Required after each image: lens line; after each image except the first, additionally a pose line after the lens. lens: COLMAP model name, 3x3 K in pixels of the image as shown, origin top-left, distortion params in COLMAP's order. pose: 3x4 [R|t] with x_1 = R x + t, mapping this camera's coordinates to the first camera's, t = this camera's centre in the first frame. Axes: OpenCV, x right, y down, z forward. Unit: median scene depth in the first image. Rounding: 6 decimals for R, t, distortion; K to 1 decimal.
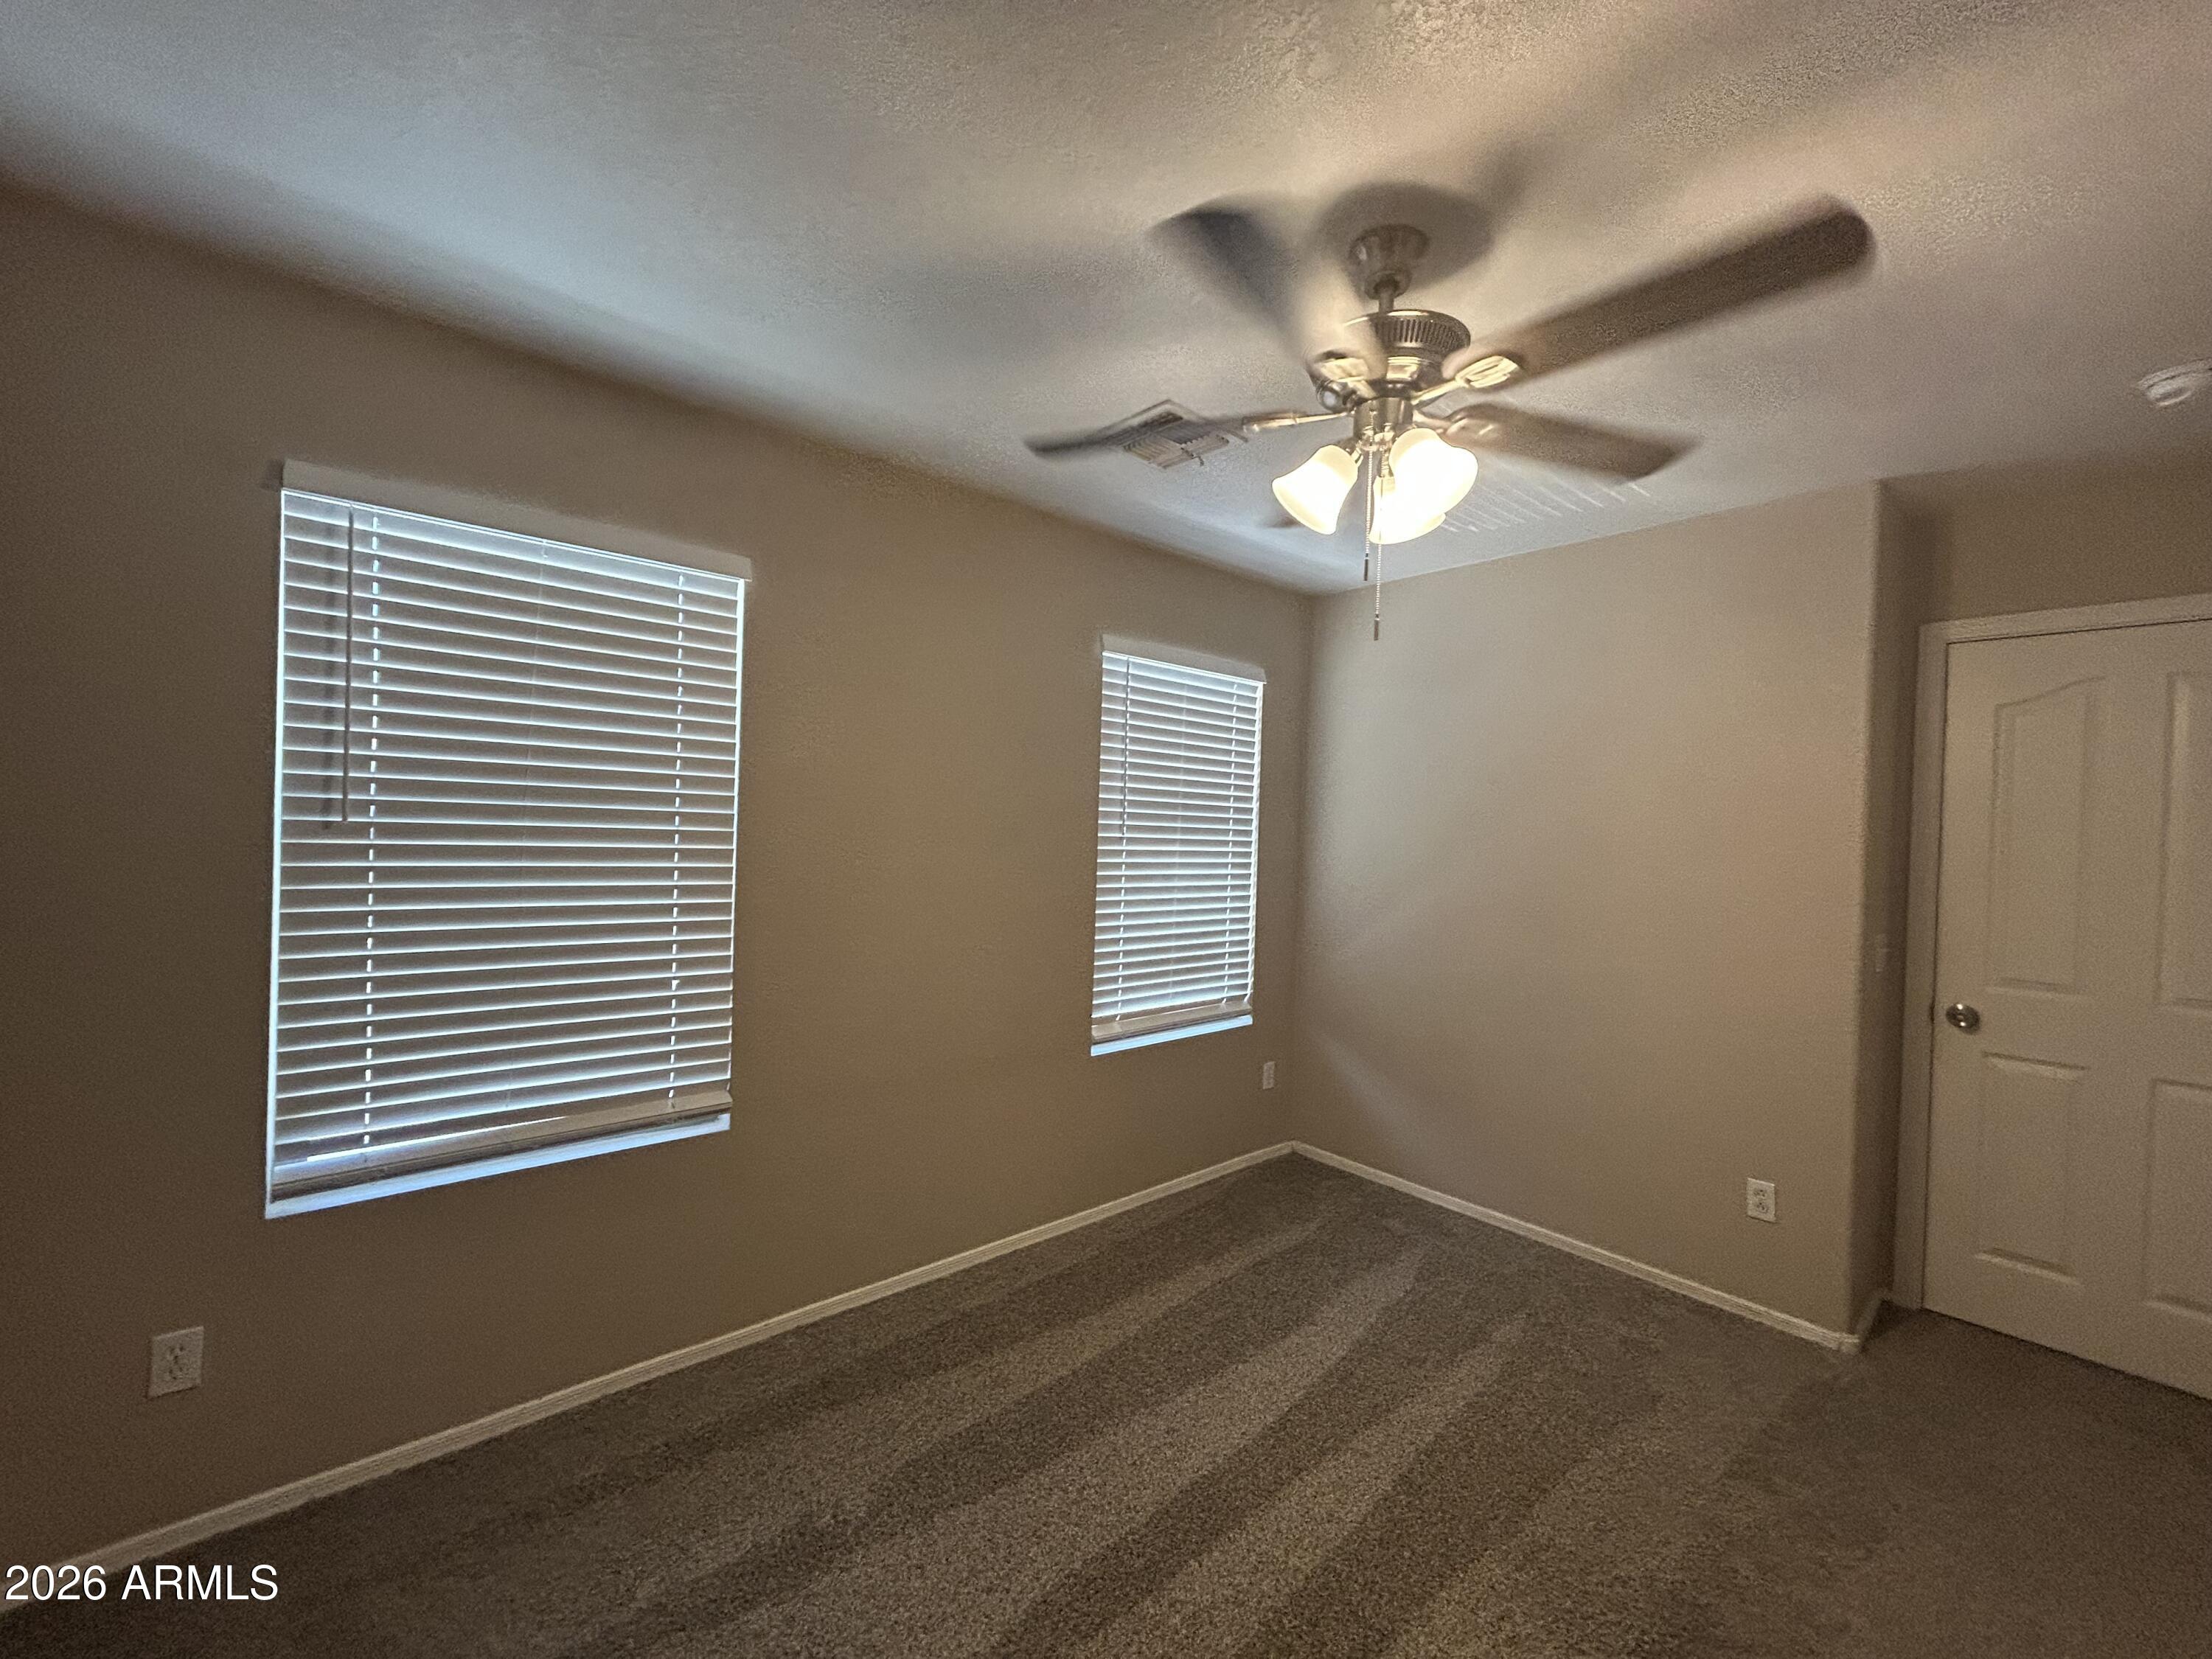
lens RADIAL K [[885.1, 0, 1118.2], [0, 885.1, 835.7], [0, 0, 1]] dist [0.000286, 0.000970]
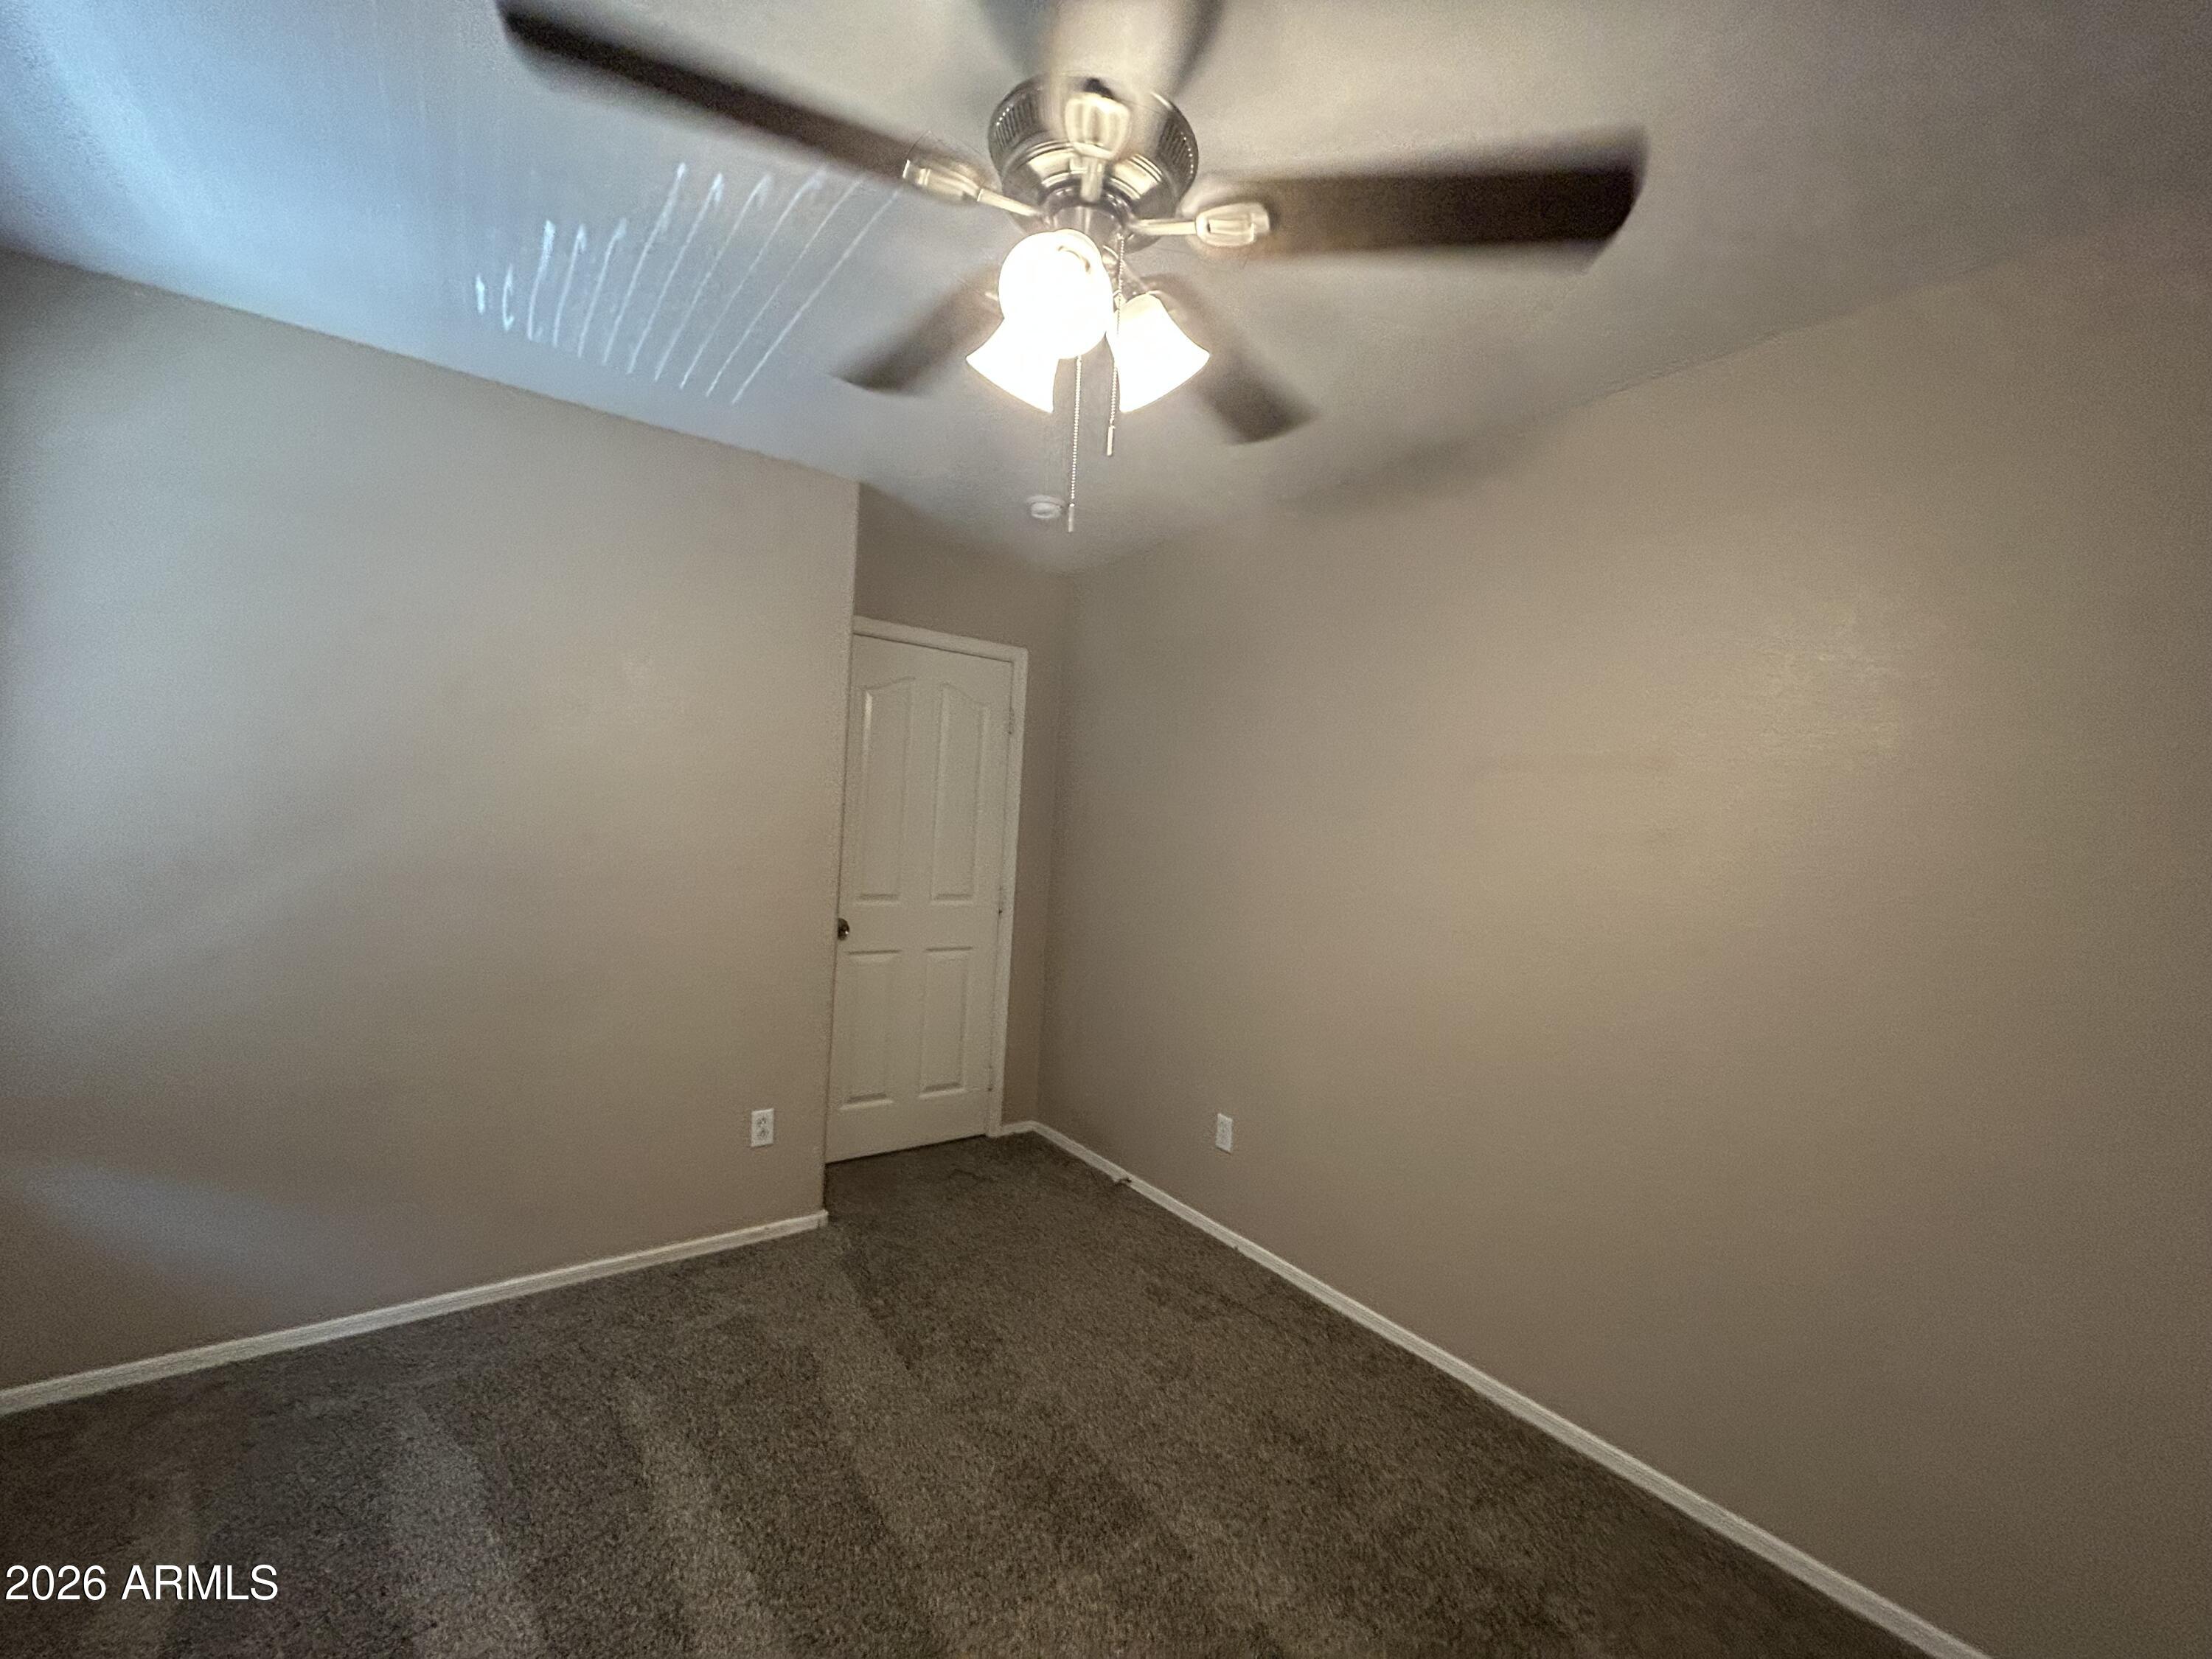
lens RADIAL K [[885.1, 0, 1111.1], [0, 885.1, 834.2], [0, 0, 1]] dist [0.000286, 0.000970]
pose [[0.087104, -0.038762, 0.995445, -0.284294], [-0.045209, 0.998059, 0.042820, -0.001499], [-0.995173, -0.048733, 0.085183, 0.533457]]
